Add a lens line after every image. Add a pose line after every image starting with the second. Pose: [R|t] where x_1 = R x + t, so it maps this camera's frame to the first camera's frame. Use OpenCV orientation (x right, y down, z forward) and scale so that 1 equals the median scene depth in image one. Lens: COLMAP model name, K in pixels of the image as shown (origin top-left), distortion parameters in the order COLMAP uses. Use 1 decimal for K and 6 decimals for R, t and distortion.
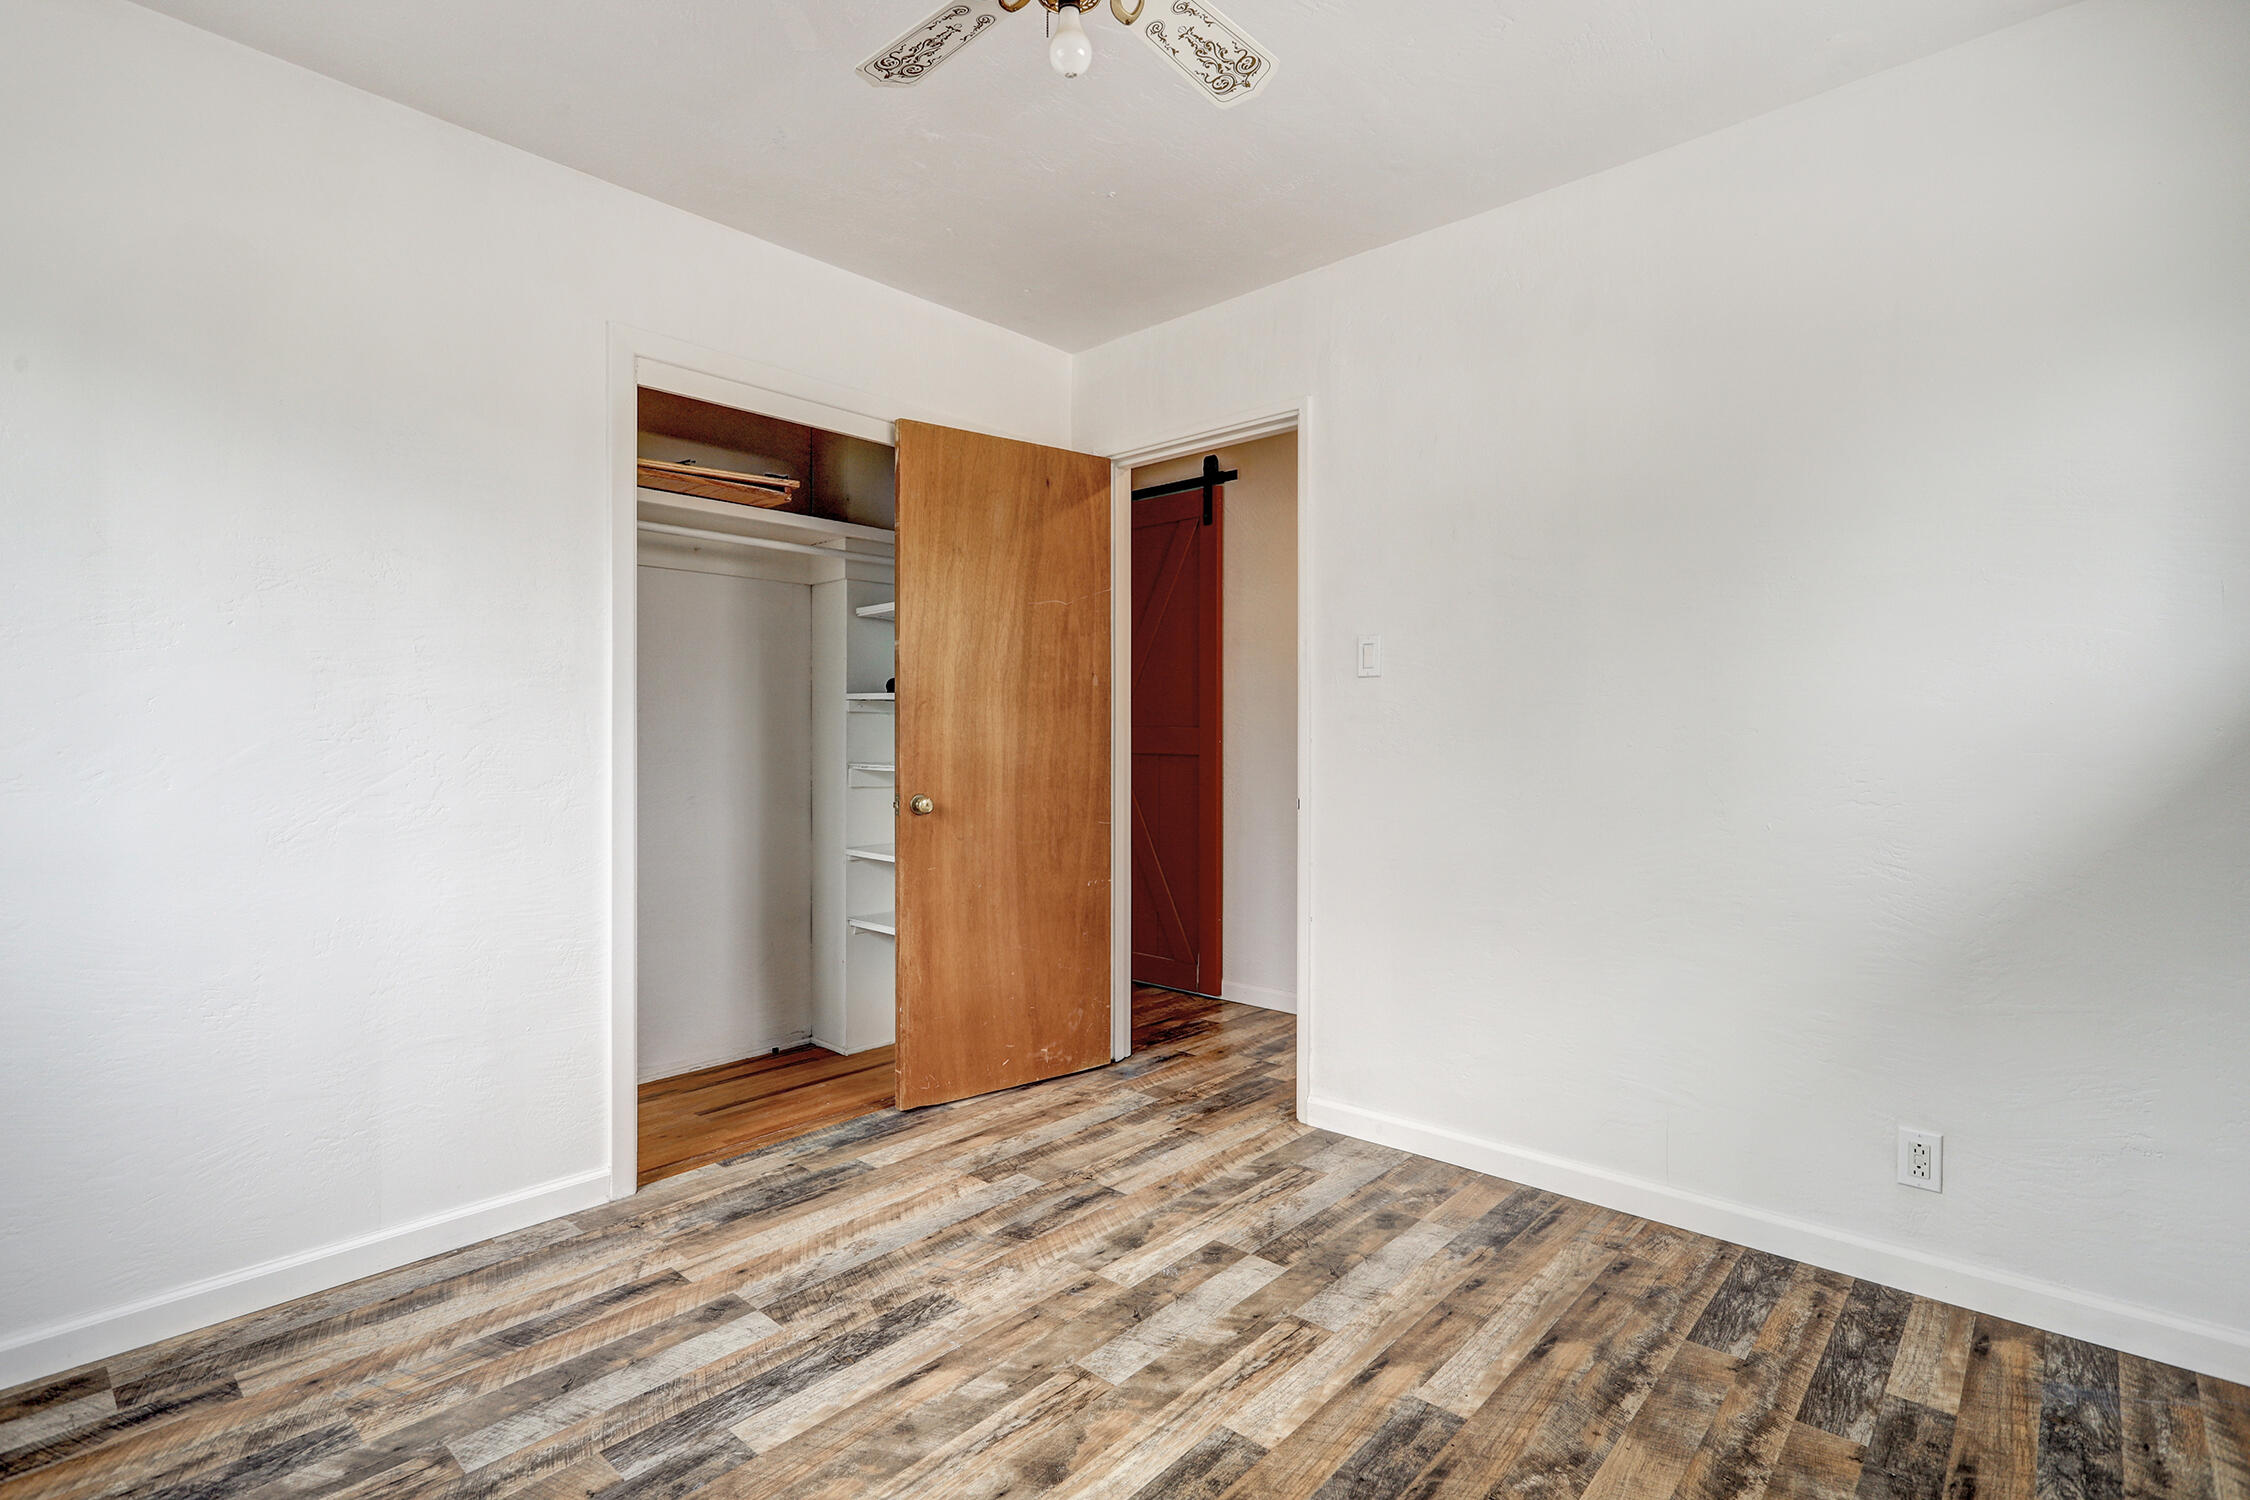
lens RADIAL K [[1074.8, 0, 1124.2], [0, 1074.8, 744.2], [0, 0, 1]] dist [-0.000104, -0.000119]
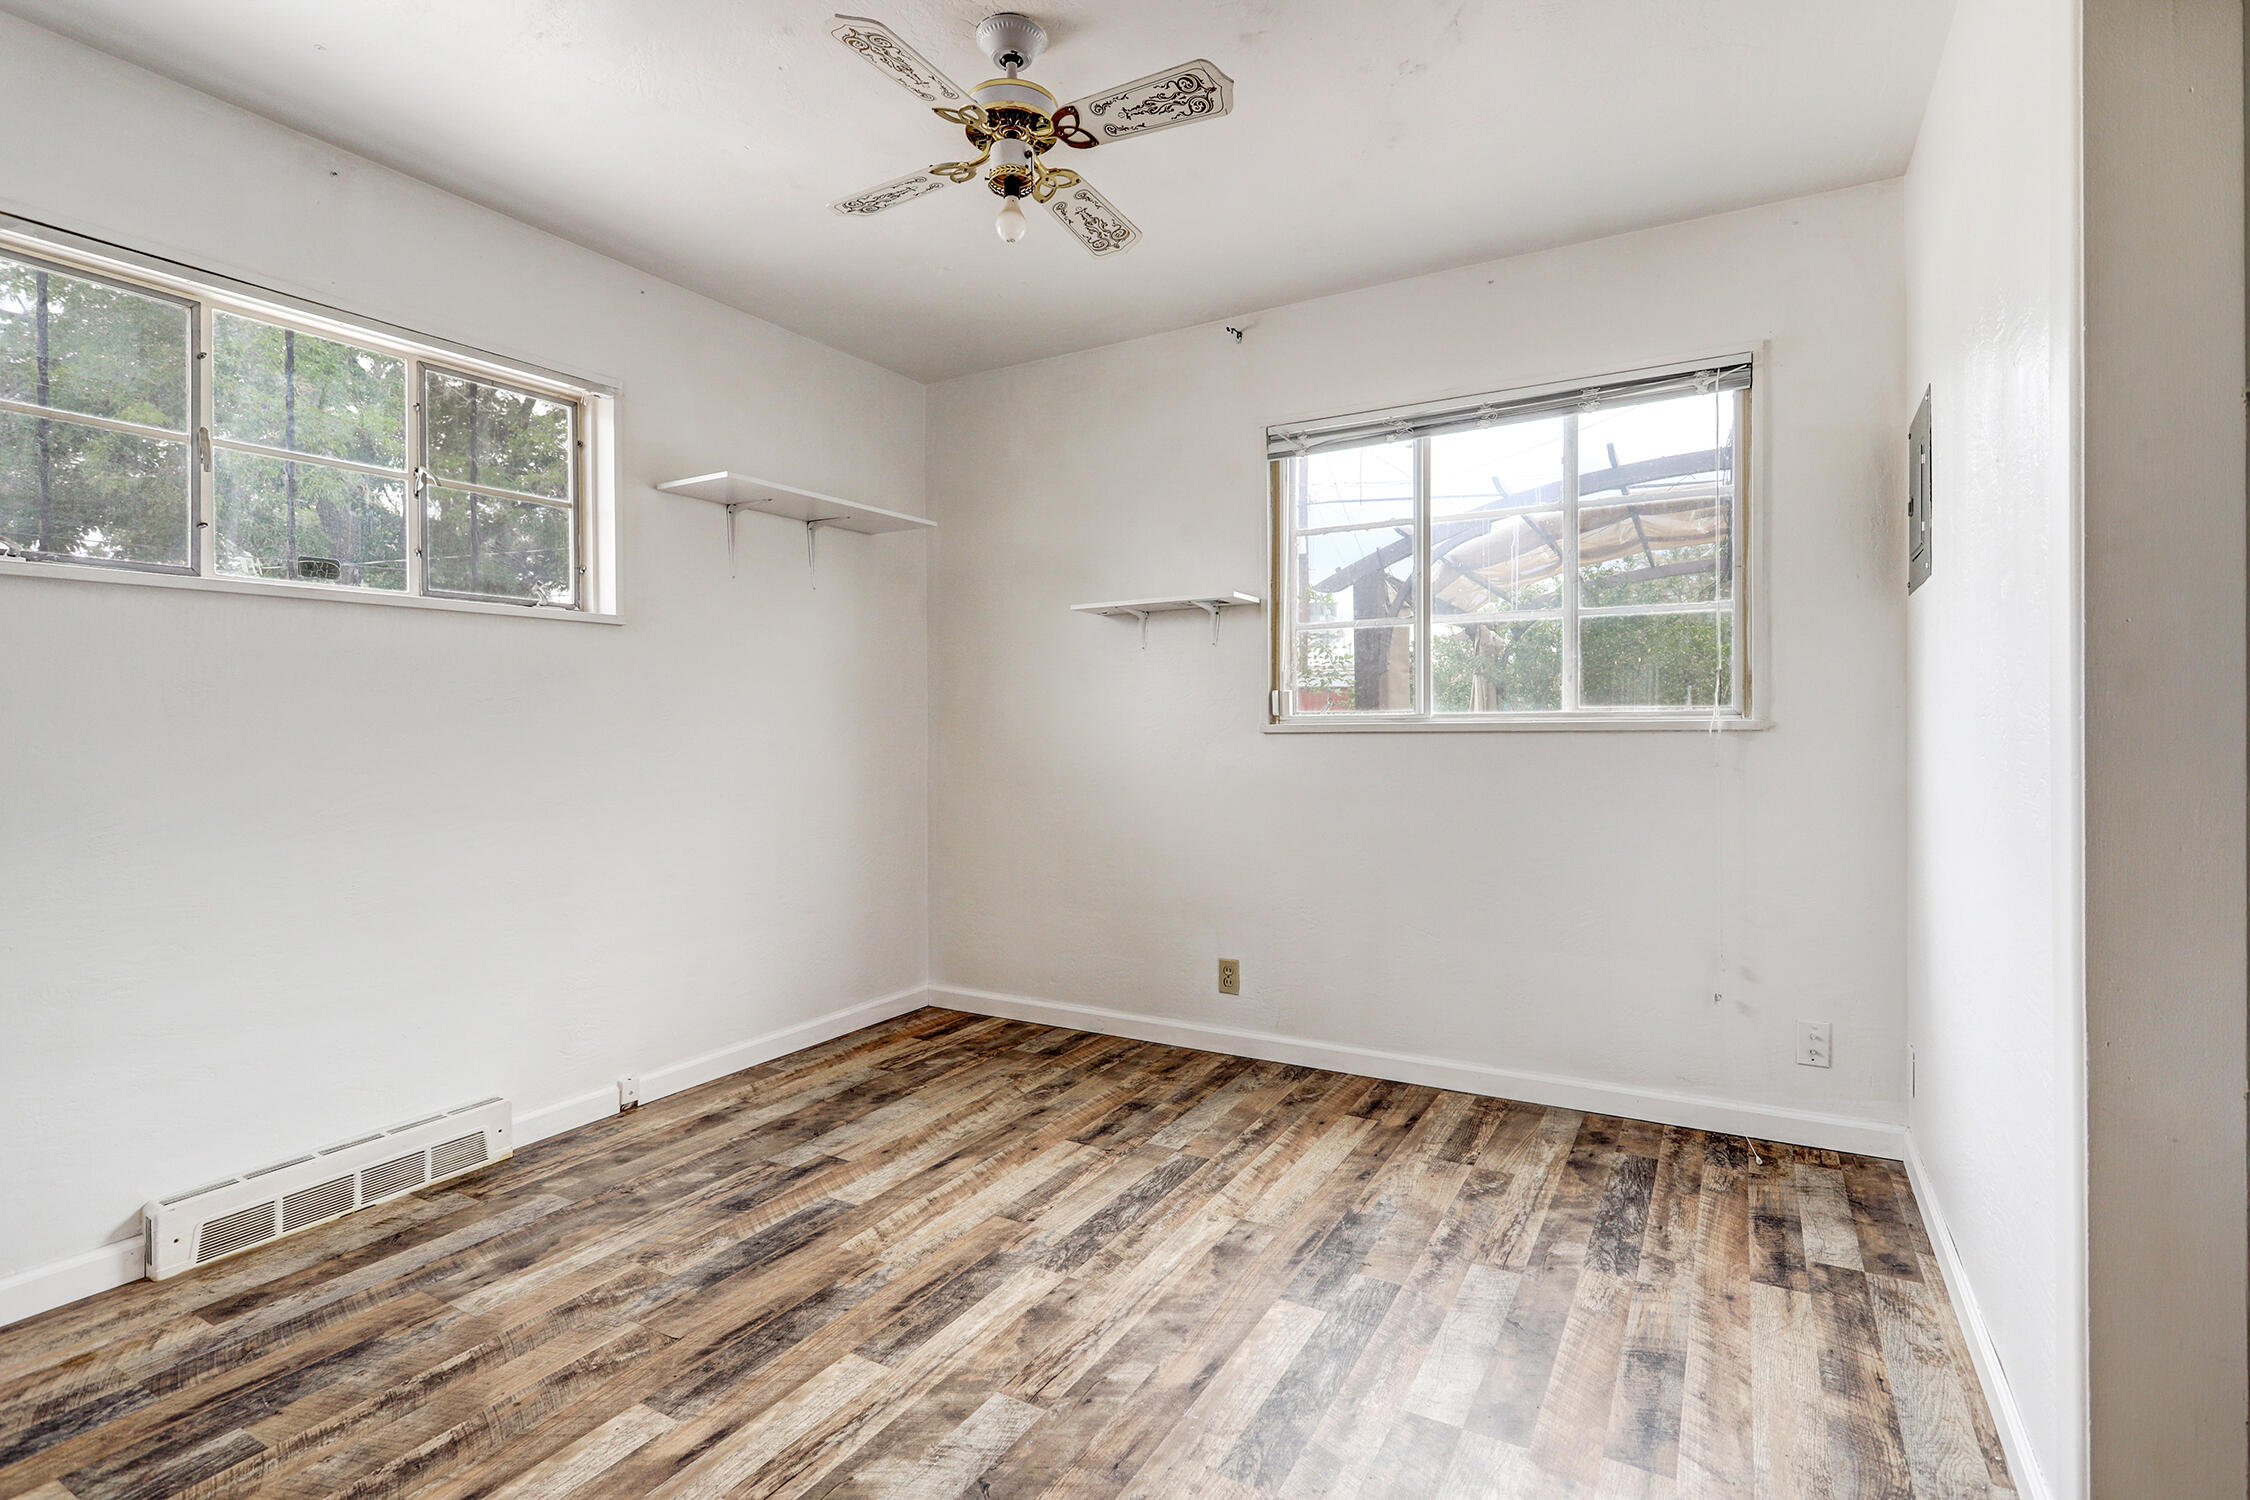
lens RADIAL K [[1074.8, 0, 1111.4], [0, 1074.8, 735.3], [0, 0, 1]] dist [-0.000104, -0.000119]
pose [[-0.980372, 0.011861, -0.196802, 0.074970], [0.010099, 0.999899, 0.009953, 0.002226], [0.196900, 0.007771, -0.980393, 1.980622]]
